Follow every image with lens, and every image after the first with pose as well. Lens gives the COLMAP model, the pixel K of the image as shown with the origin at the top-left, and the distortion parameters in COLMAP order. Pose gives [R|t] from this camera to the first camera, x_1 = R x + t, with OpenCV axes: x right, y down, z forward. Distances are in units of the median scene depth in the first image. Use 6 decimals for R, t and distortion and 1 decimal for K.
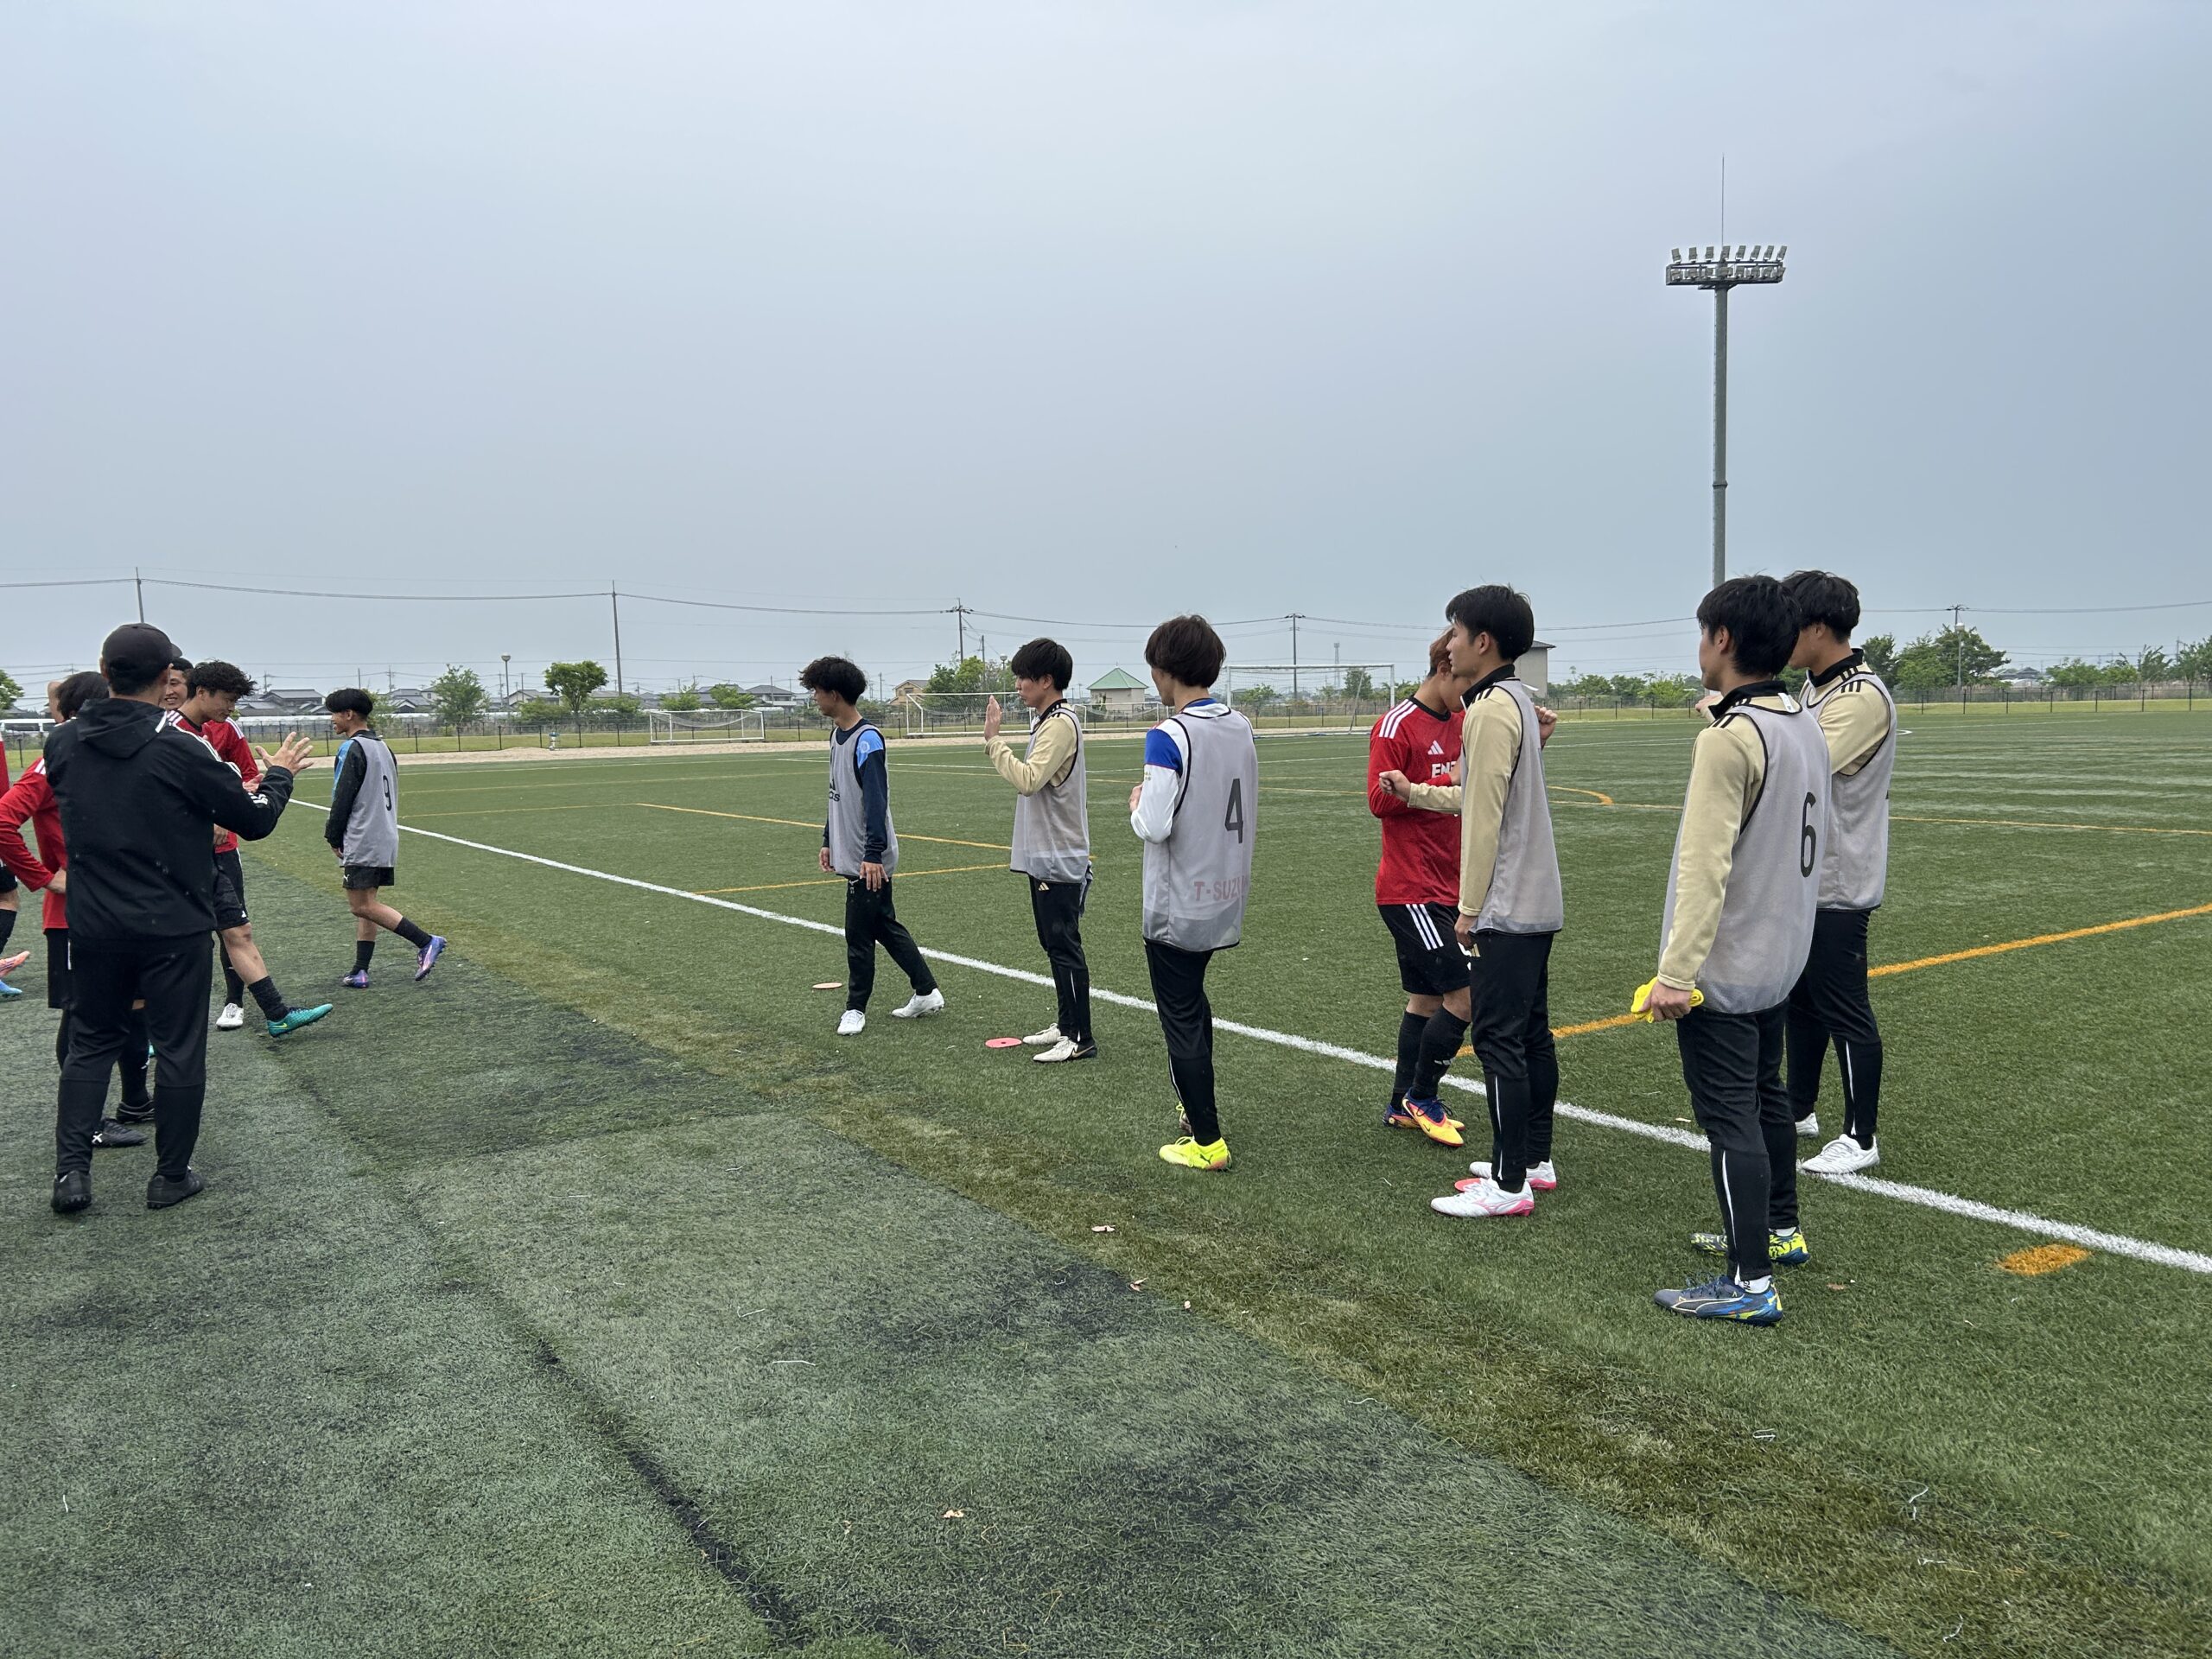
lens RADIAL K [[1657.5, 0, 1101.3], [0, 1657.5, 826.8], [0, 0, 1]] dist [0.045144, -0.044189]
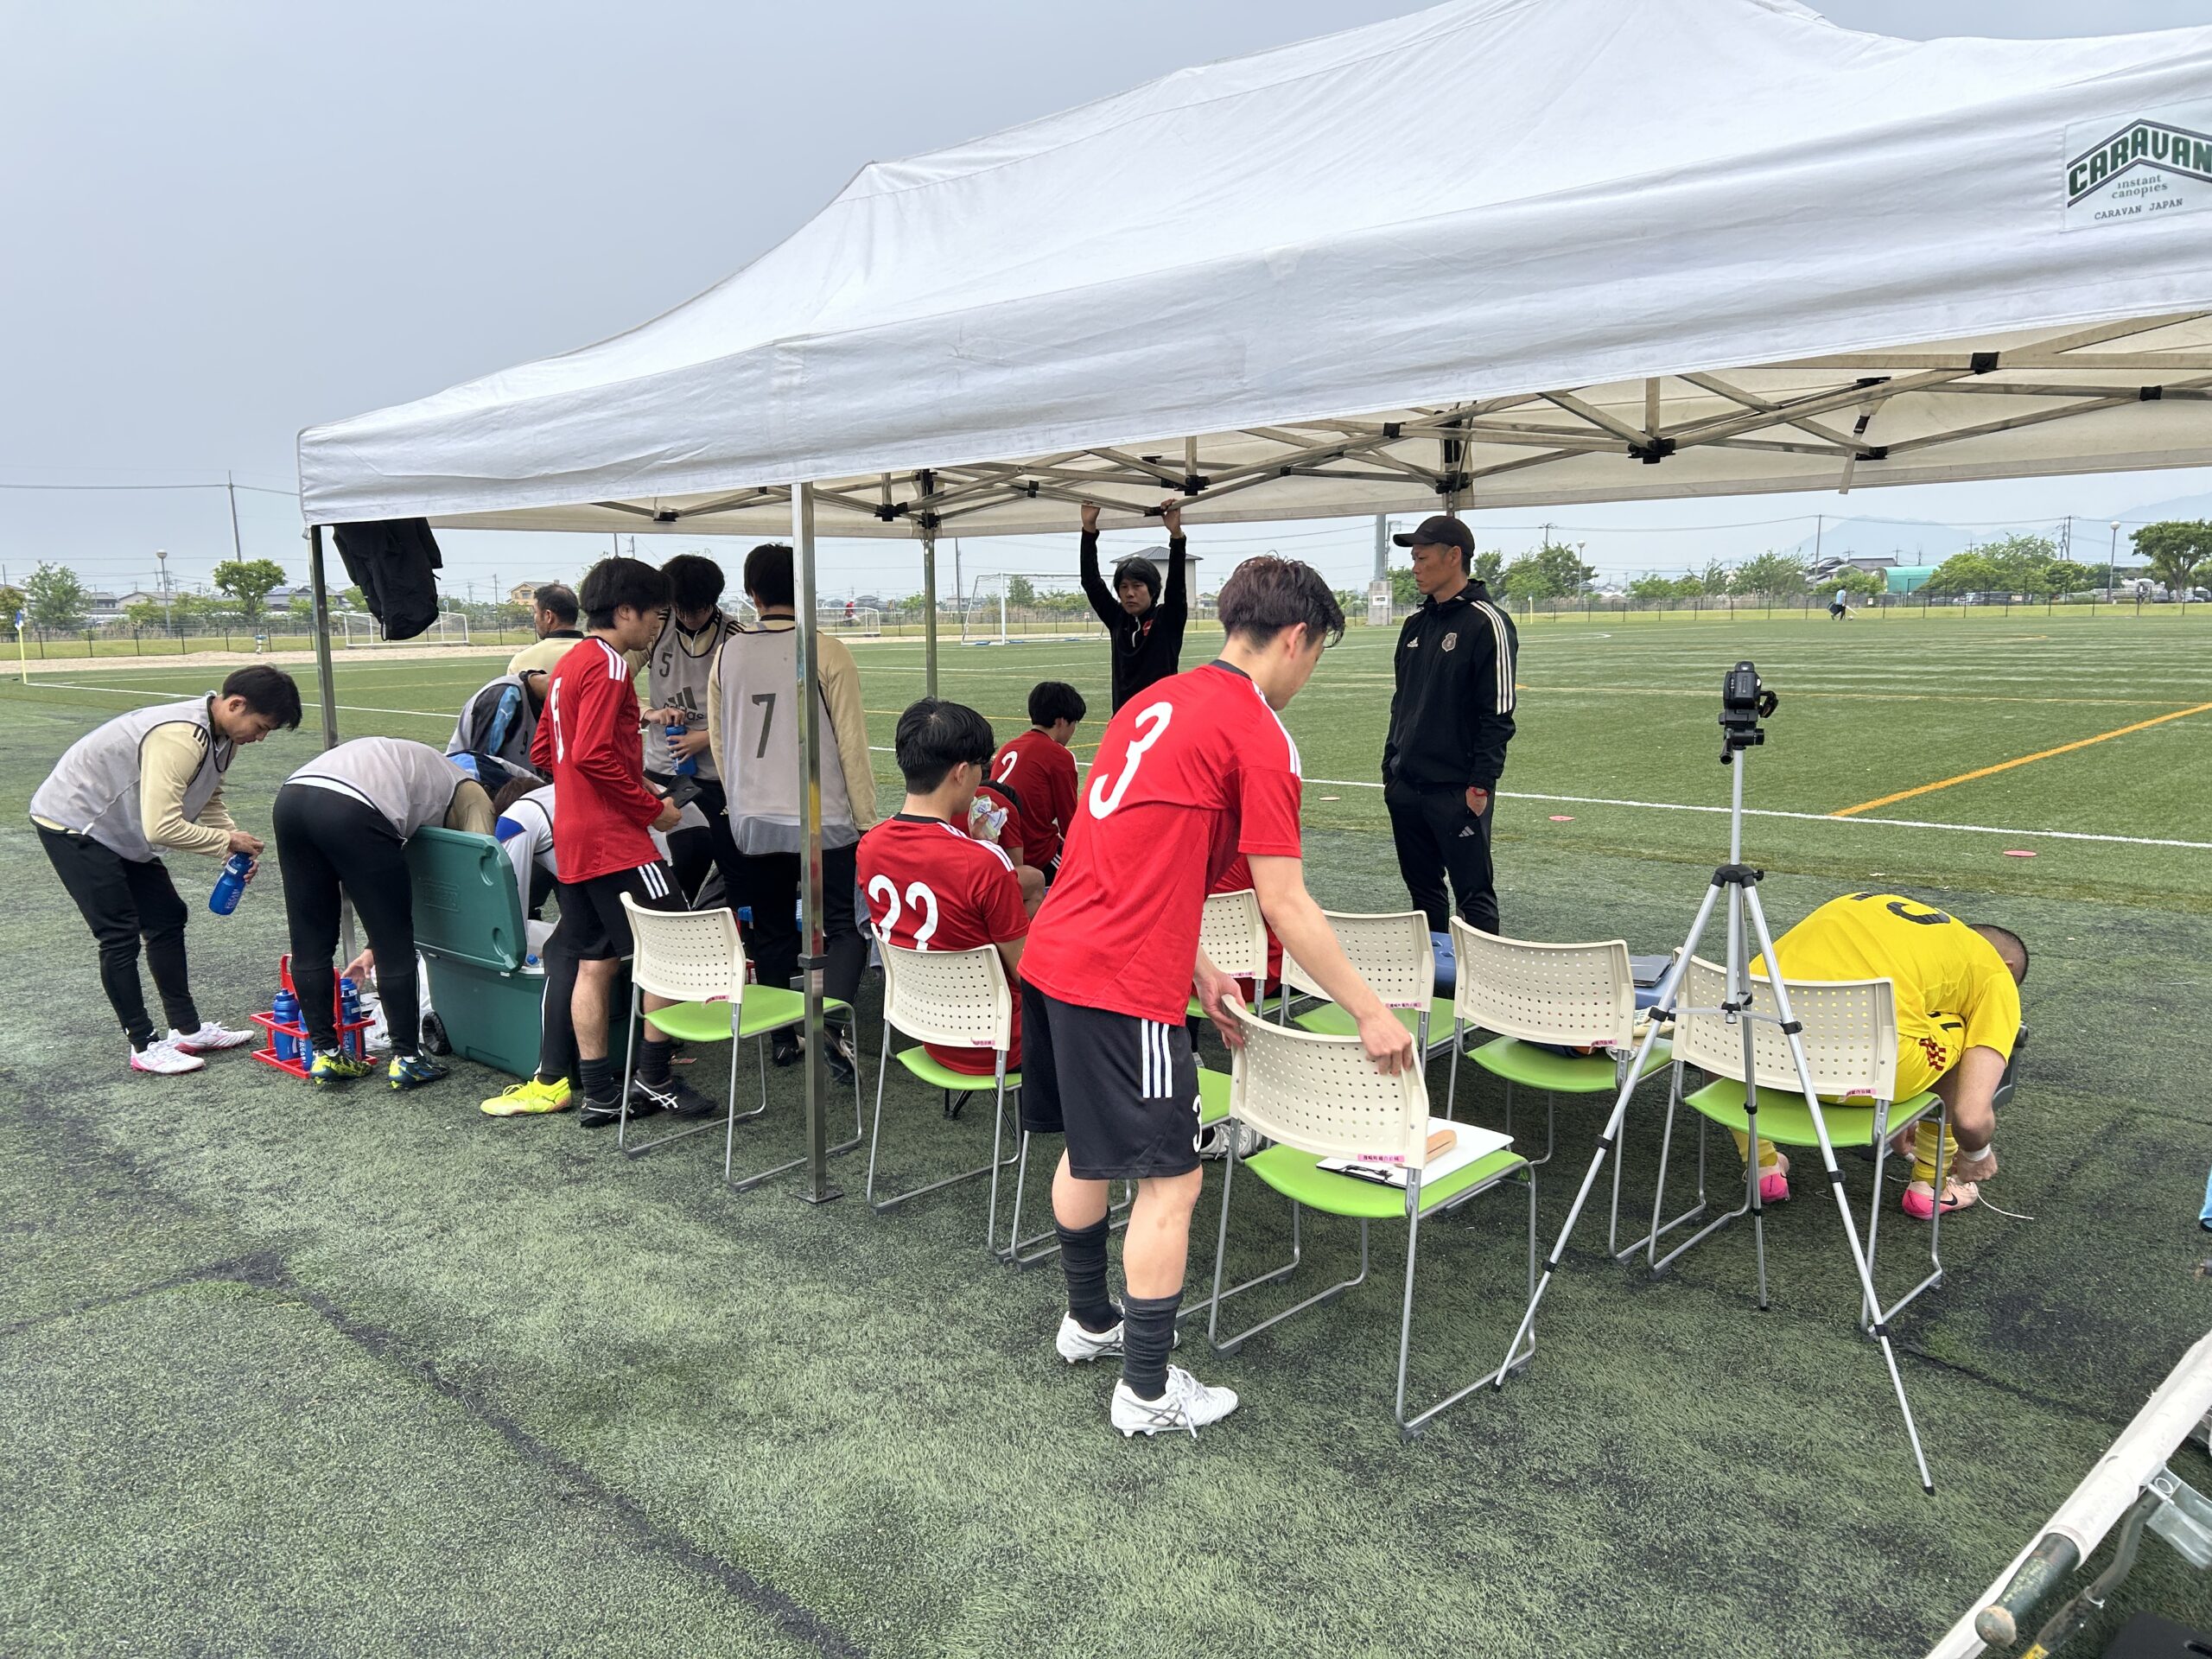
lens RADIAL K [[1657.5, 0, 1084.9], [0, 1657.5, 865.5], [0, 0, 1]] dist [0.045144, -0.044189]
pose [[0.975382, -0.028604, 0.218660, -0.439347], [0.011558, 0.996820, 0.078841, 0.024492], [-0.220219, -0.074372, 0.972611, -0.223122]]
